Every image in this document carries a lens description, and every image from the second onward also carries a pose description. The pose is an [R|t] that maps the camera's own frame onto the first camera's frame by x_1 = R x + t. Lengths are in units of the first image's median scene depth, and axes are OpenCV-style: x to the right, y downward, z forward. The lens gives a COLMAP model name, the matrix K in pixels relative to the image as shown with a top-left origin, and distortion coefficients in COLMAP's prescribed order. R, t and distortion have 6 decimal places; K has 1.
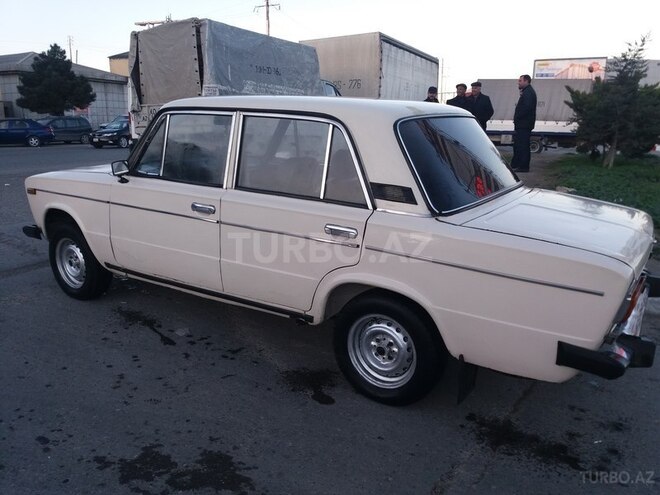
lens RADIAL K [[538.5, 0, 333.6], [0, 538.5, 247.4], [0, 0, 1]] dist [-0.000562, -0.003760]
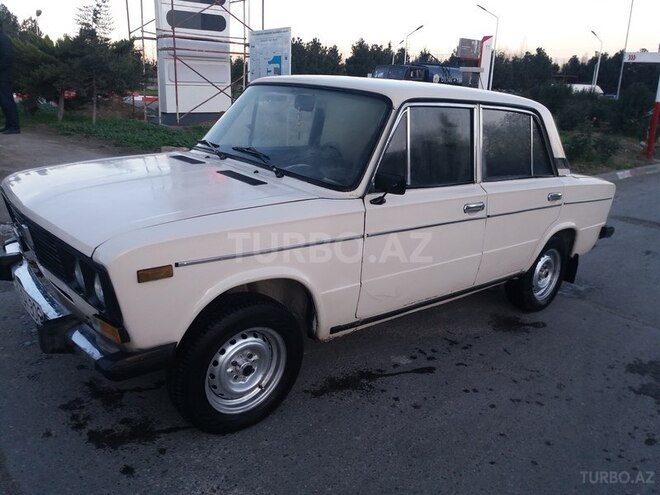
lens RADIAL K [[537.6, 0, 333.6], [0, 537.6, 253.3], [0, 0, 1]] dist [0.070213, -0.138727]
pose [[0.291940, -0.282019, 0.913912, -1.192253], [0.167454, 0.955851, 0.241470, -0.264350], [-0.941663, 0.082544, 0.326277, 0.909820]]
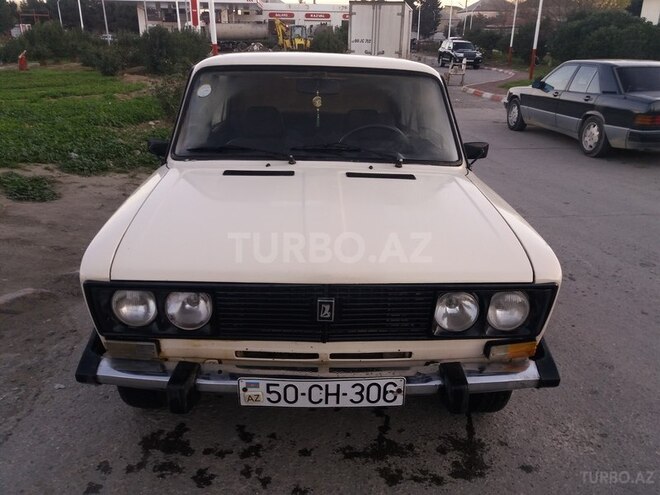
lens RADIAL K [[542.3, 0, 330.0], [0, 542.3, 247.5], [0, 0, 1]] dist [0.003806, -0.011384]
pose [[-0.569153, -0.311230, 0.761052, -1.031391], [0.162035, 0.864988, 0.474912, -0.496151], [-0.806108, 0.393614, -0.441880, 1.762106]]
